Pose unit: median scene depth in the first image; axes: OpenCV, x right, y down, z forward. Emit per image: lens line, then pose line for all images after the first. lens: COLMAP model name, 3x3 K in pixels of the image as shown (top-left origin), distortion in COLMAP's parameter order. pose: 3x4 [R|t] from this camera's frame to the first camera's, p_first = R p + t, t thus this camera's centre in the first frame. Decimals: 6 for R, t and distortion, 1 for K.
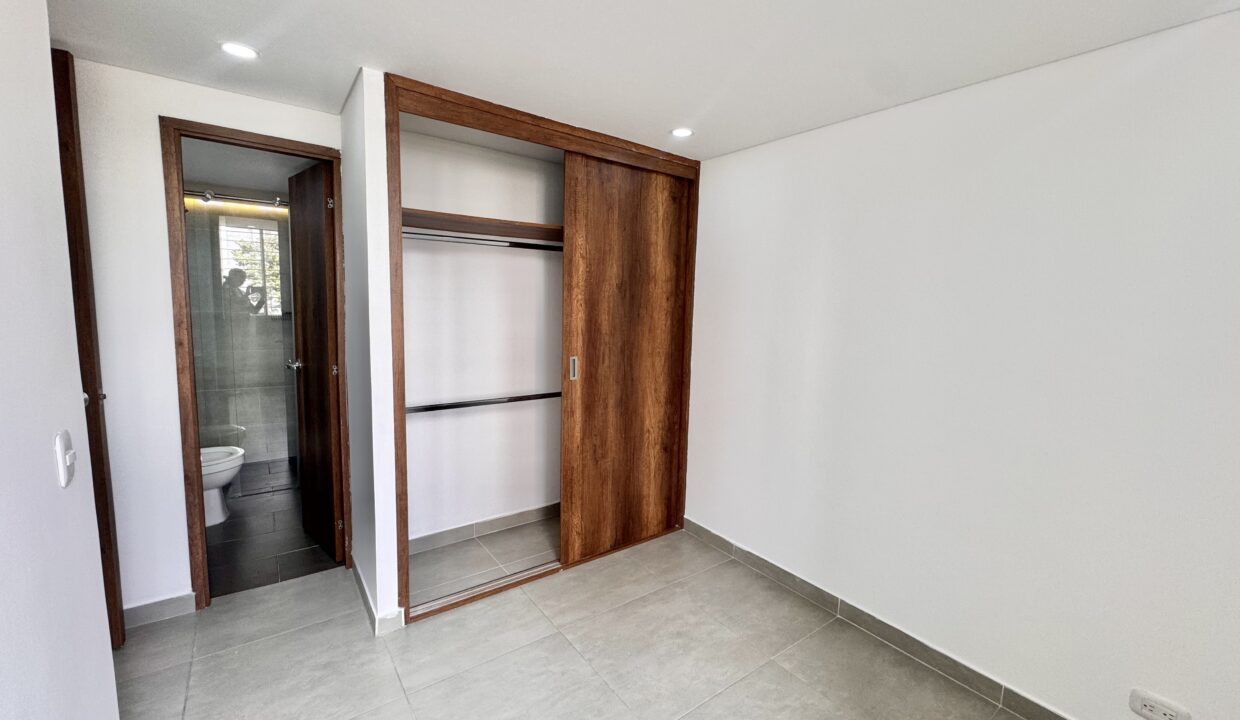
lens RADIAL K [[492.7, 0, 620.0], [0, 492.7, 360.0], [0, 0, 1]] dist [-0.001399, -0.000253]
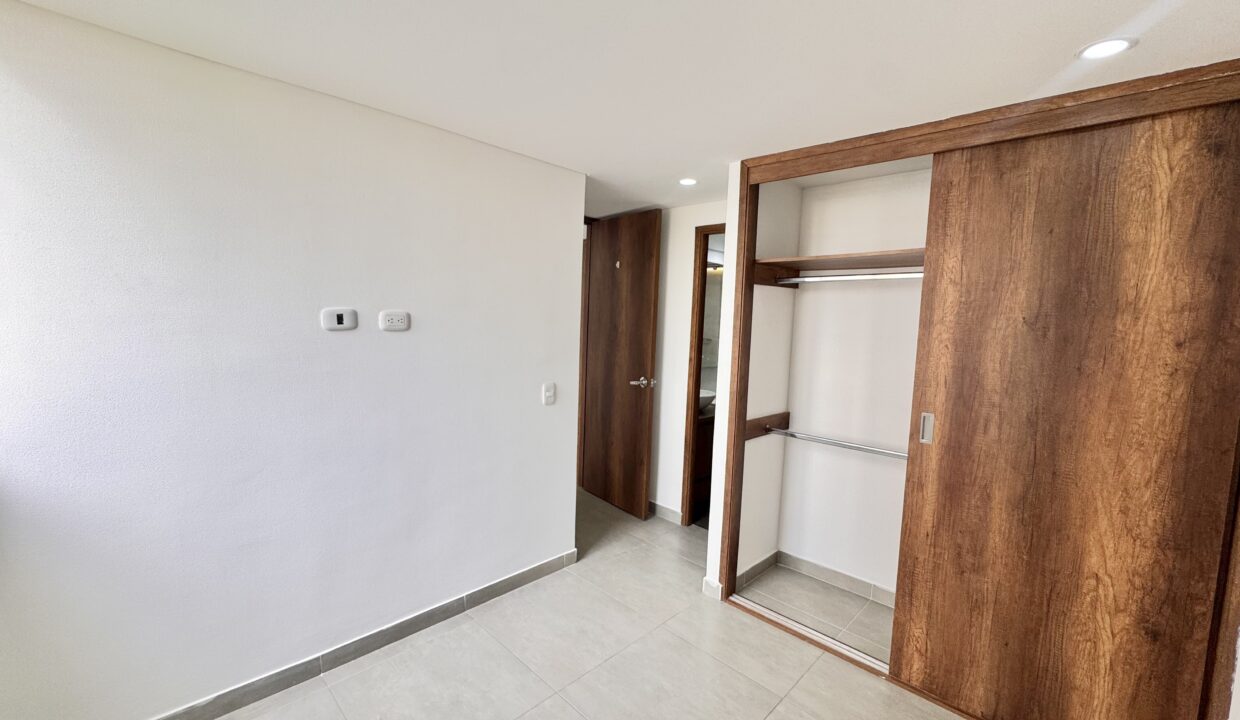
lens RADIAL K [[492.7, 0, 620.0], [0, 492.7, 360.0], [0, 0, 1]] dist [-0.001399, -0.000253]
pose [[0.169425, 0.062142, -0.983582, 0.542923], [-0.147025, 0.988436, 0.037123, -0.044392], [0.974515, 0.138322, 0.176602, 0.367096]]
